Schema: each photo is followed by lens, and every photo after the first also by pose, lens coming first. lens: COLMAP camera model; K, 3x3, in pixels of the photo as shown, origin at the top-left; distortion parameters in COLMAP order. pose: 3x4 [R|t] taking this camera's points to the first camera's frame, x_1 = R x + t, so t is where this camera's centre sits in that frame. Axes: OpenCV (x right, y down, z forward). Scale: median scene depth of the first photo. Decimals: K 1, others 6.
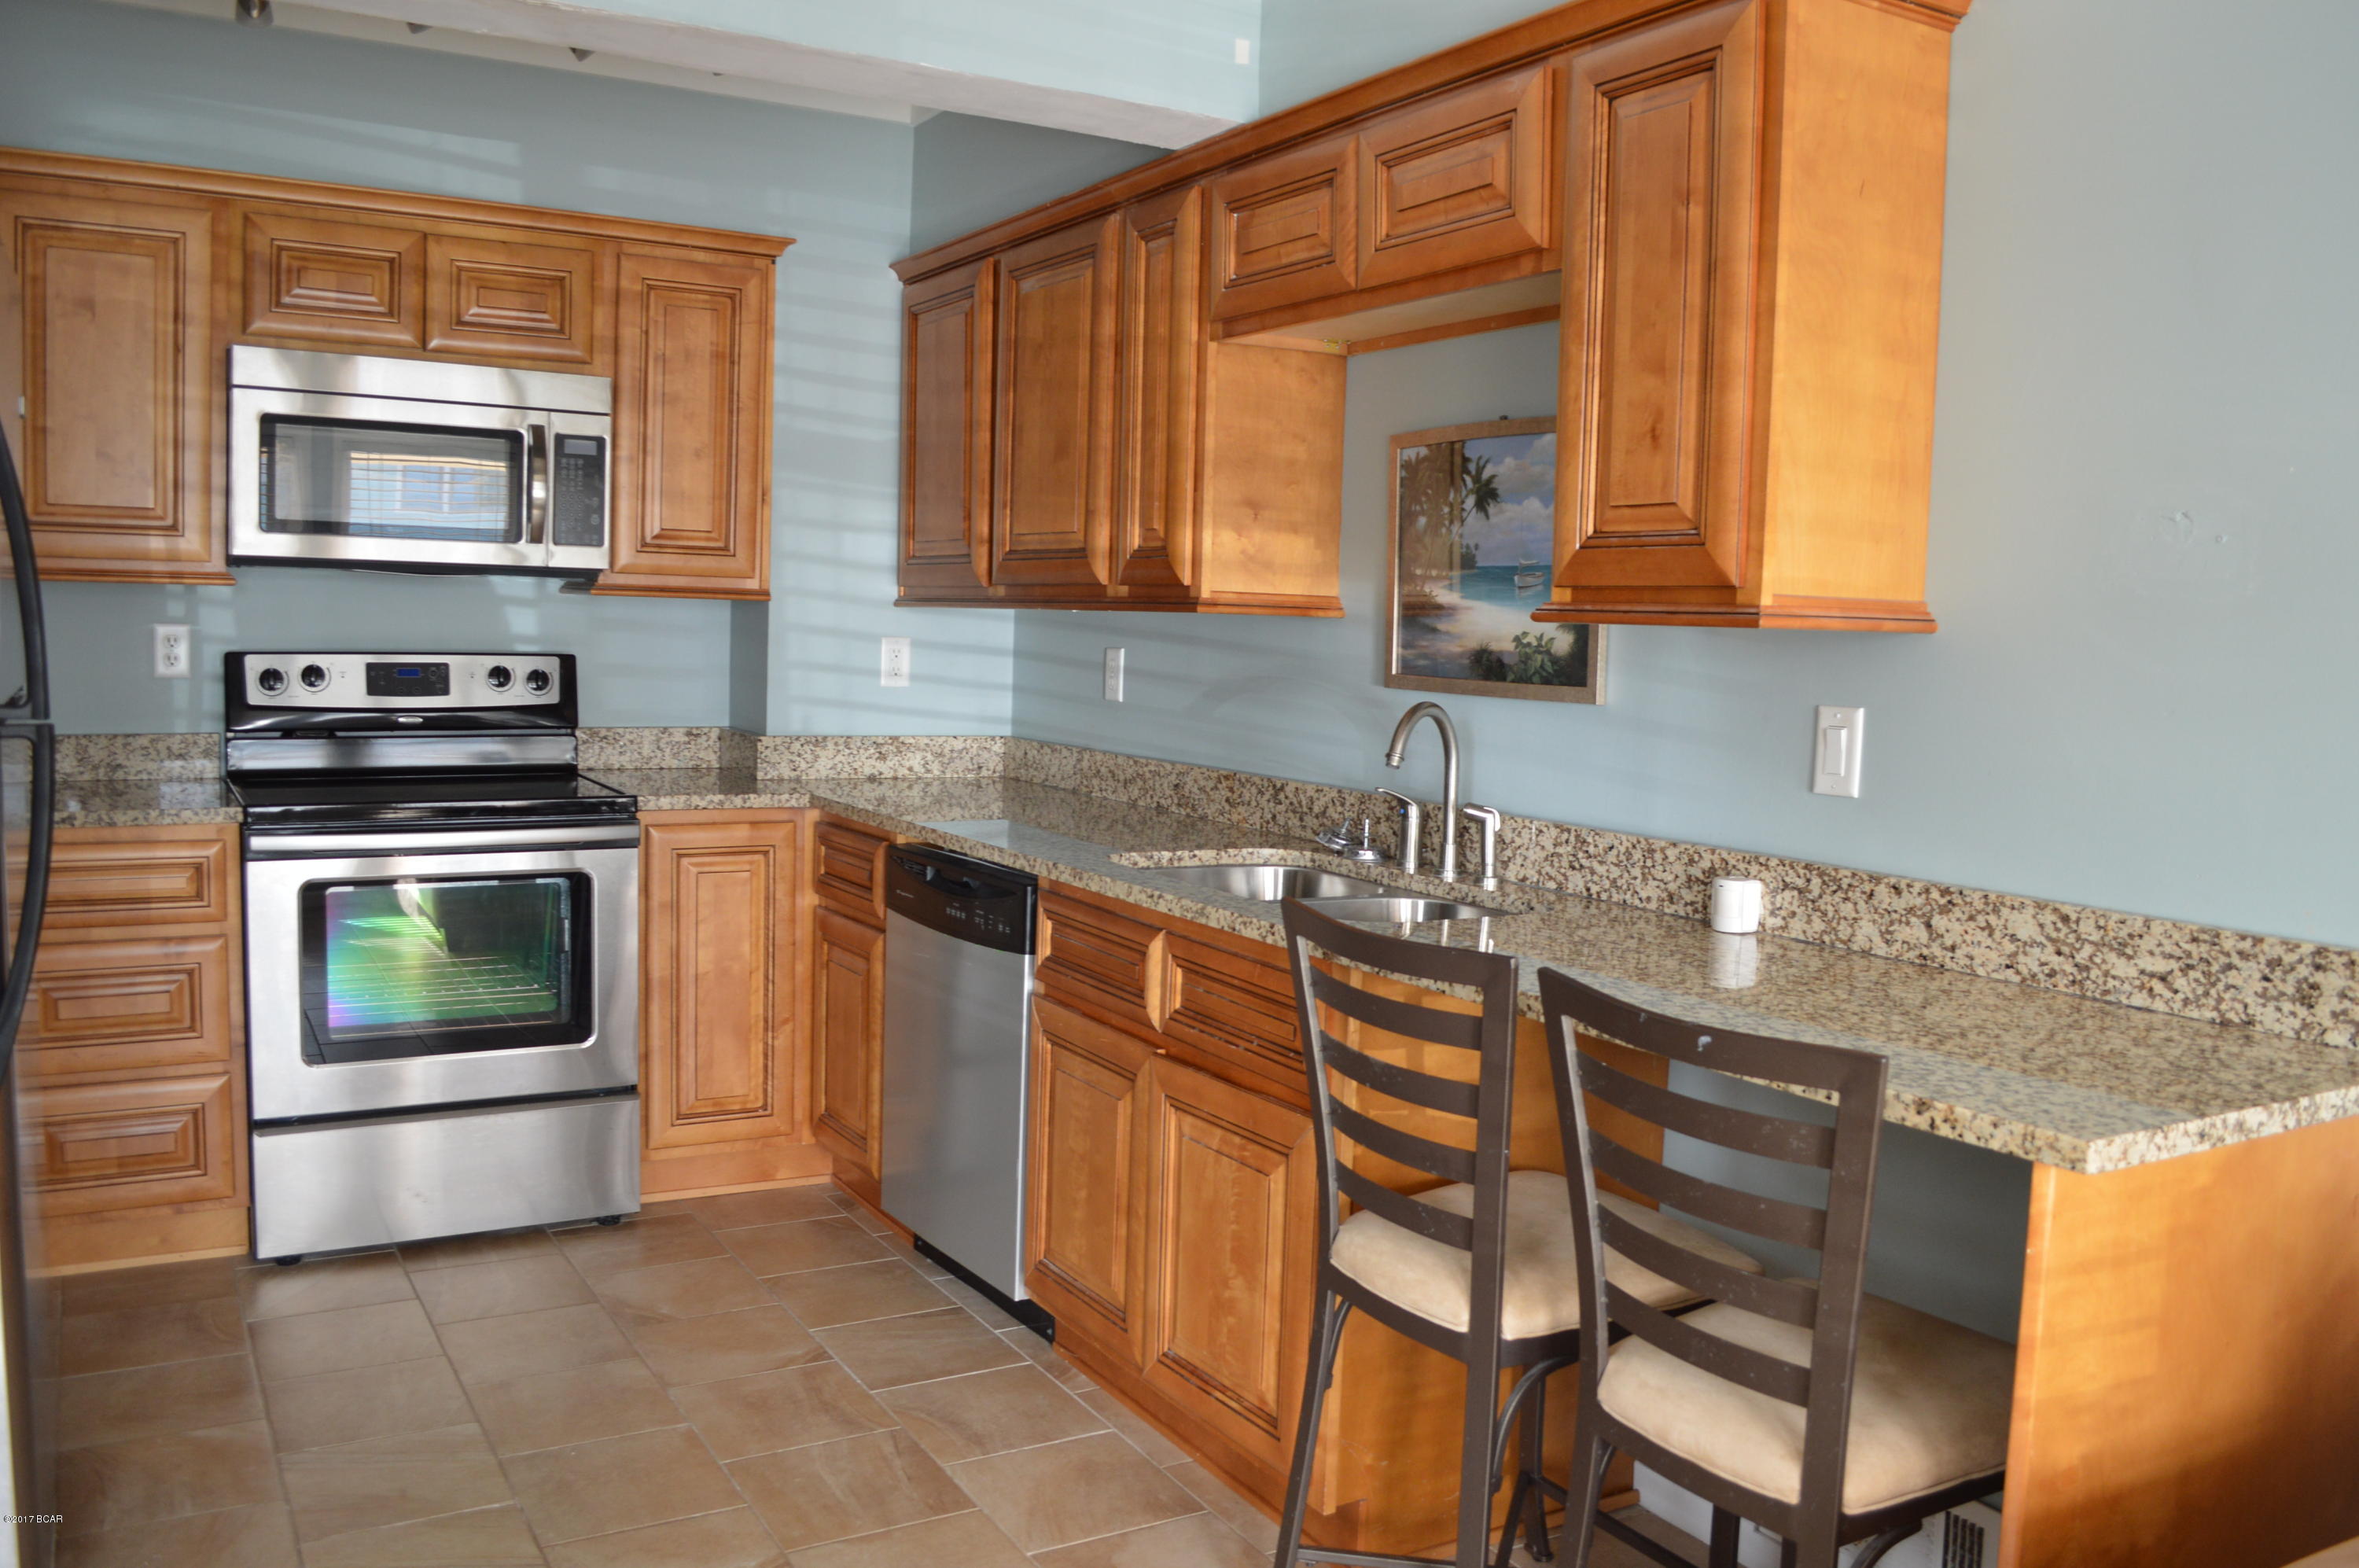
lens RADIAL K [[1884.7, 0, 1175.2], [0, 1884.7, 782.9], [0, 0, 1]] dist [-0.077764, 0.001796]
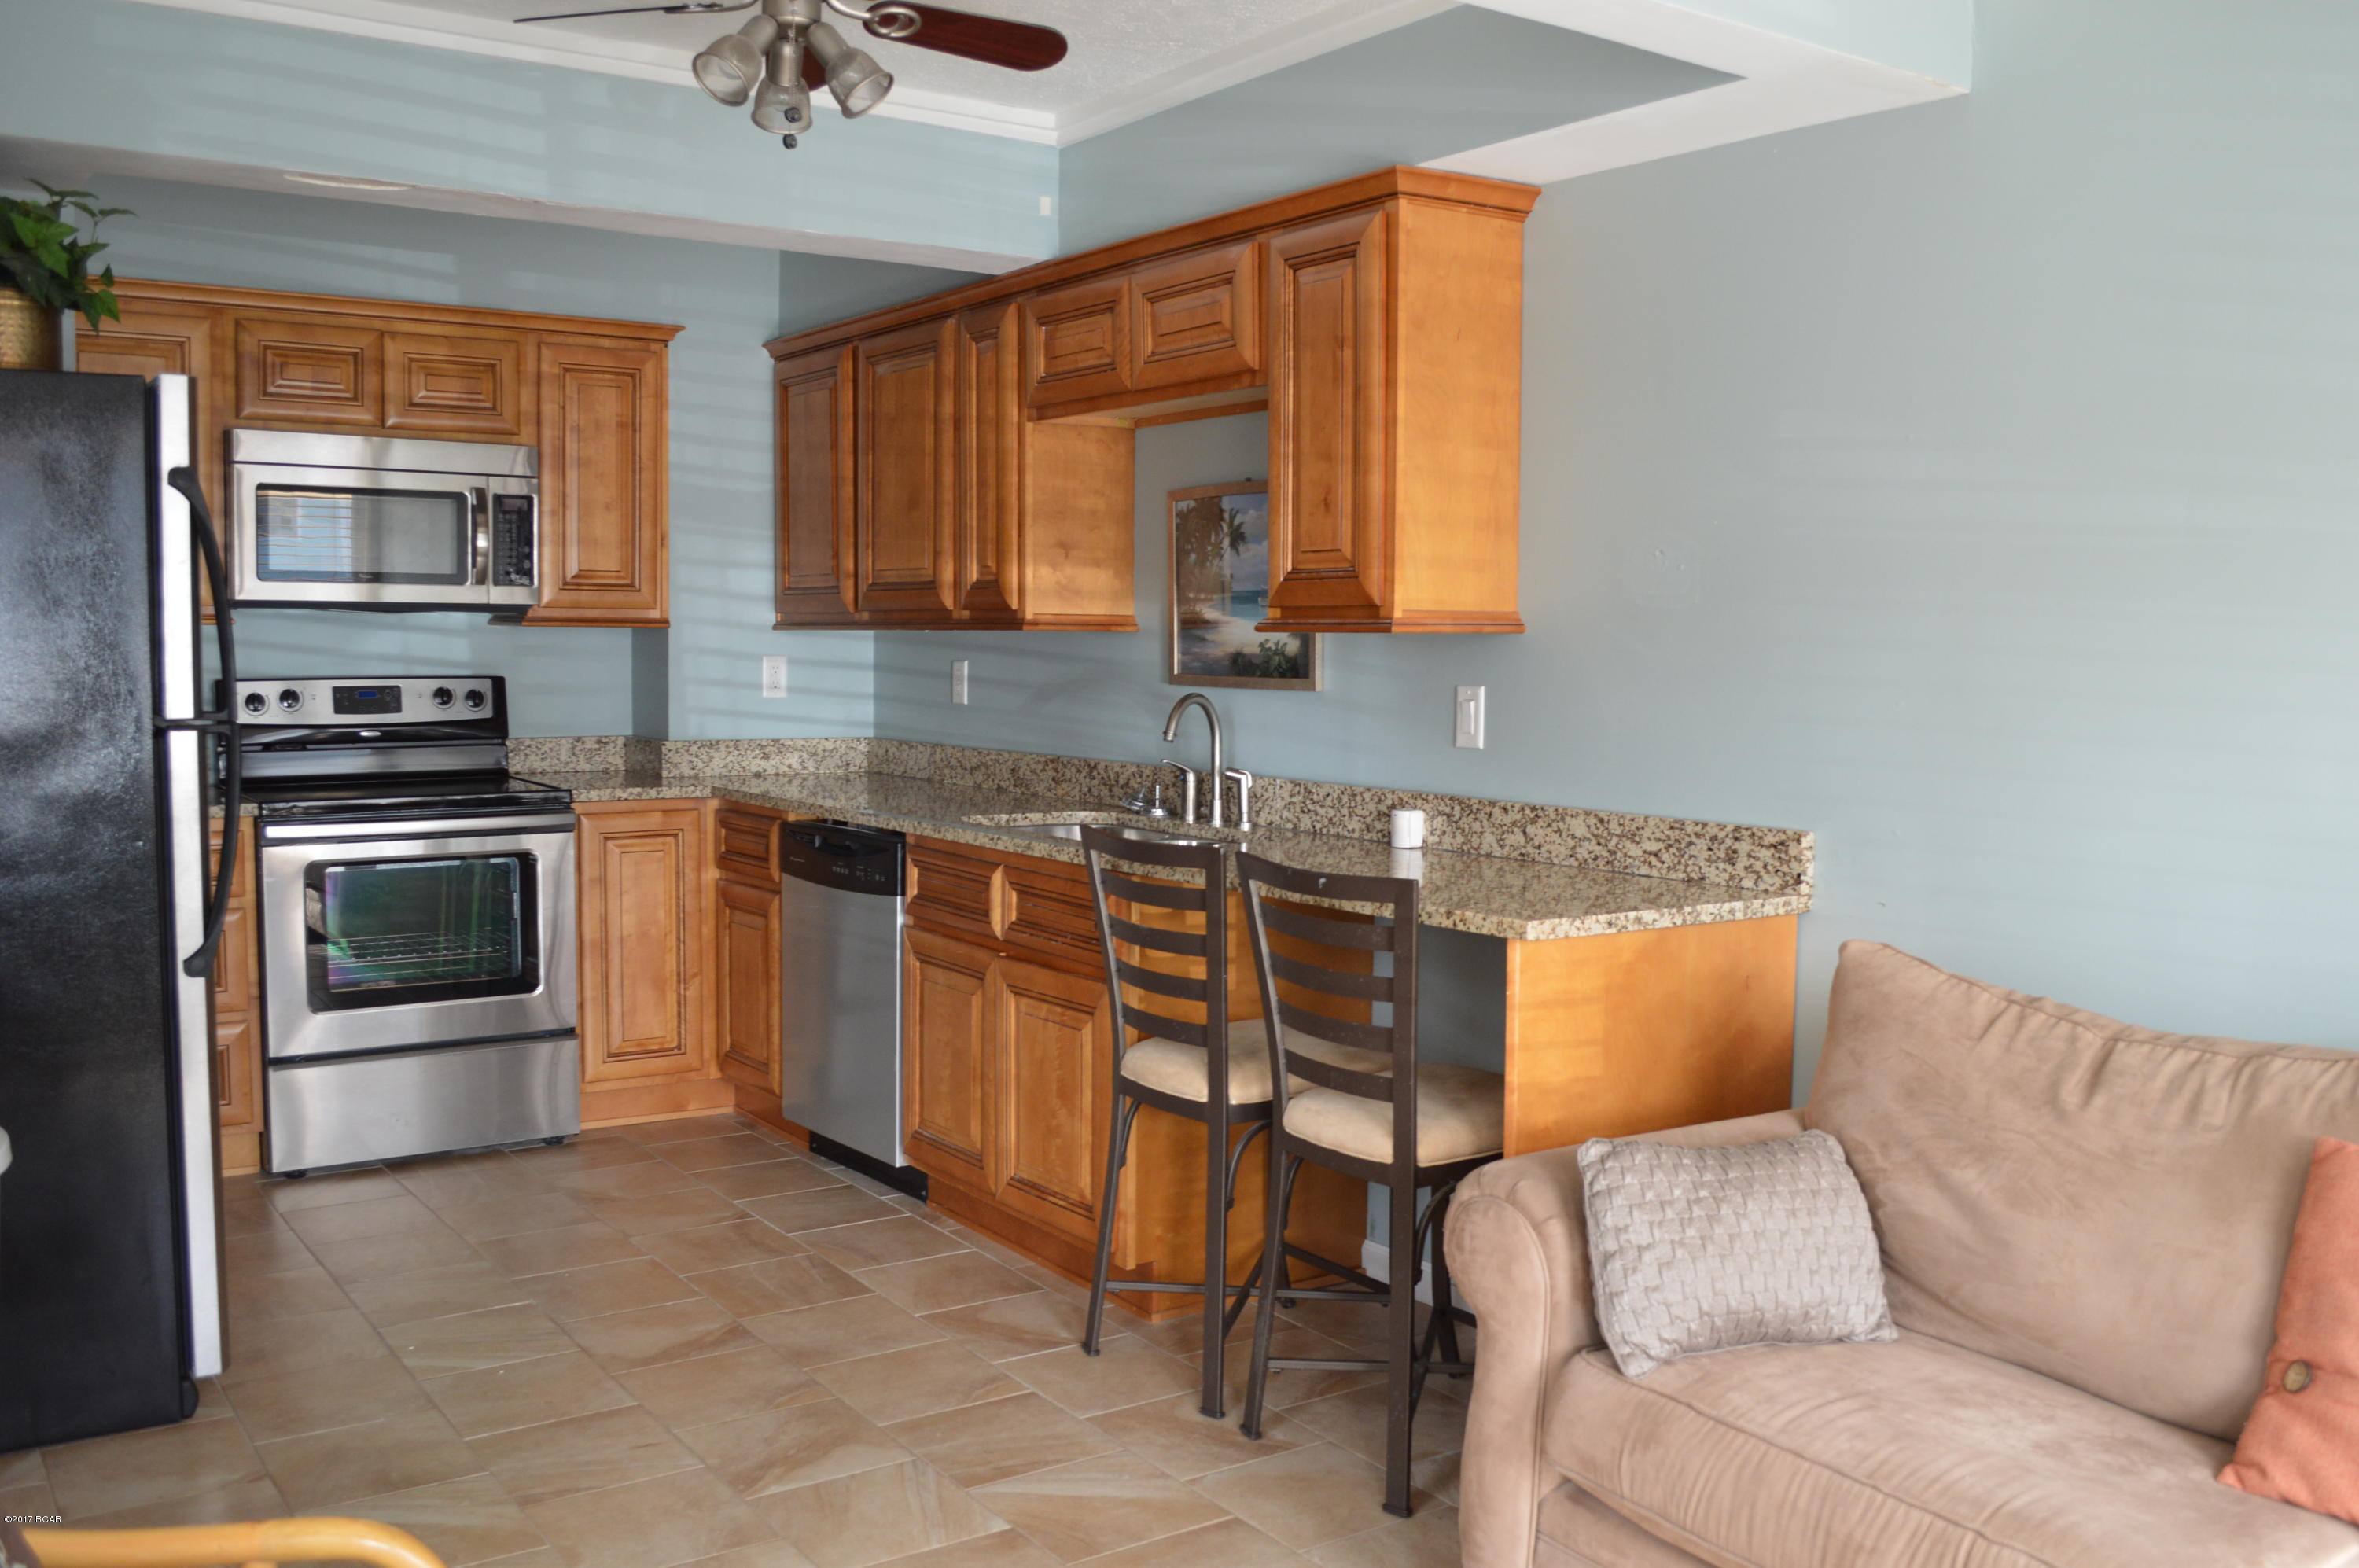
lens RADIAL K [[2069.6, 0, 1184.3], [0, 2069.6, 774.8], [0, 0, 1]] dist [-0.057058, -0.003003]
pose [[0.996780, -0.027543, 0.075312, 0.012620], [0.028872, 0.999445, -0.016619, 0.037010], [-0.074812, 0.018740, 0.997022, -0.440677]]
